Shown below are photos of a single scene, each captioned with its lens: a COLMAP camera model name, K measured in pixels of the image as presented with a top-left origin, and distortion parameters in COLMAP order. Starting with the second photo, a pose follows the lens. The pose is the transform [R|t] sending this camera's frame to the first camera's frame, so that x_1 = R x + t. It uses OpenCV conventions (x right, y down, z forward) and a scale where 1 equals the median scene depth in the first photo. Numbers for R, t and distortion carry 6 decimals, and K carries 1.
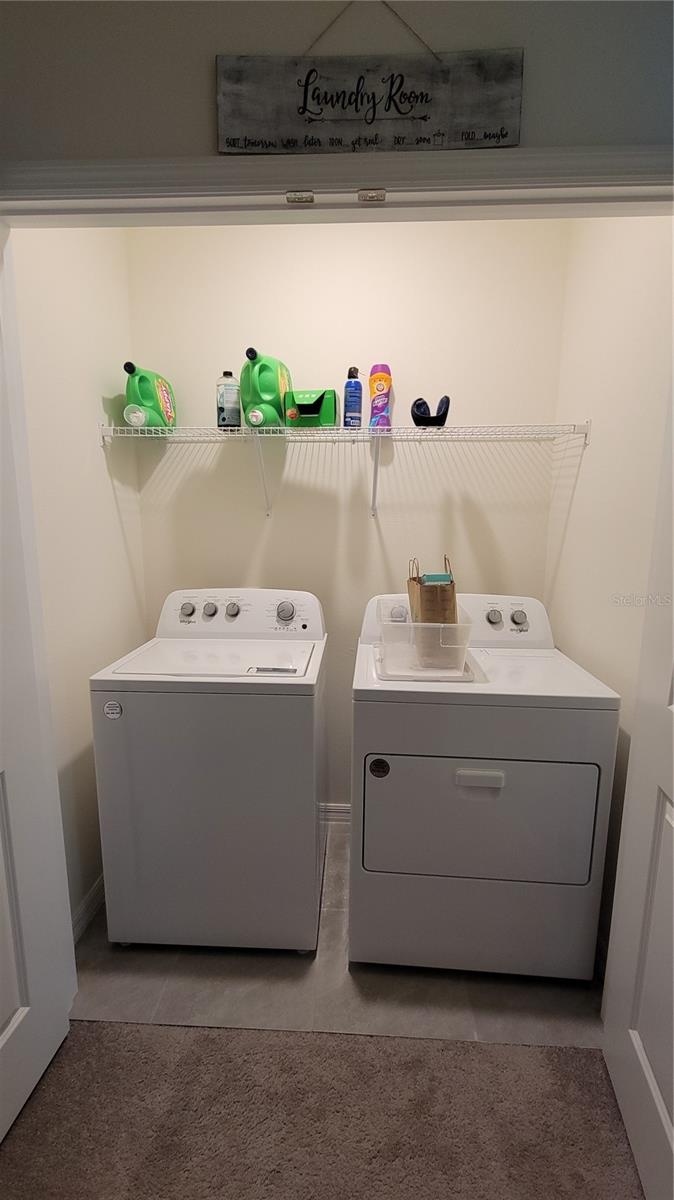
lens RADIAL K [[511.4, 0, 327.3], [0, 511.4, 607.0], [0, 0, 1]] dist [-0.004048, -0.001546]
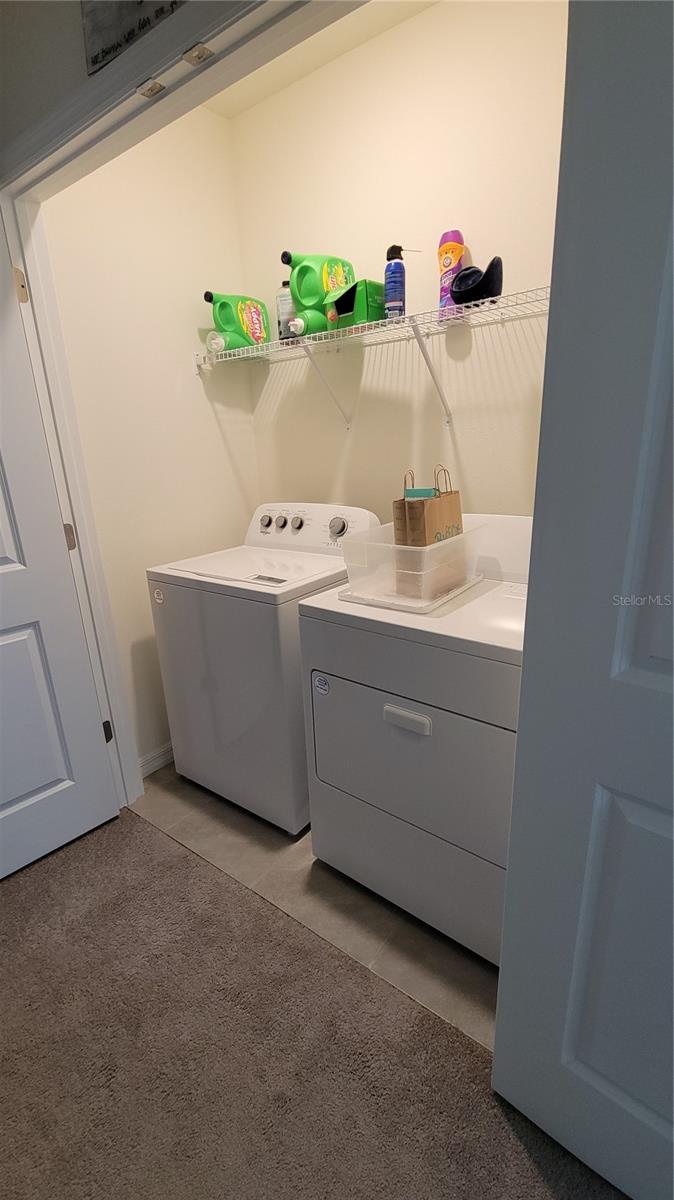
lens RADIAL K [[511.4, 0, 330.6], [0, 511.4, 605.6], [0, 0, 1]] dist [-0.004048, -0.001546]
pose [[0.829920, 0.133239, -0.541738, 0.519870], [-0.053282, 0.985553, 0.160768, -0.000303], [0.555332, -0.104560, 0.825029, 0.163441]]
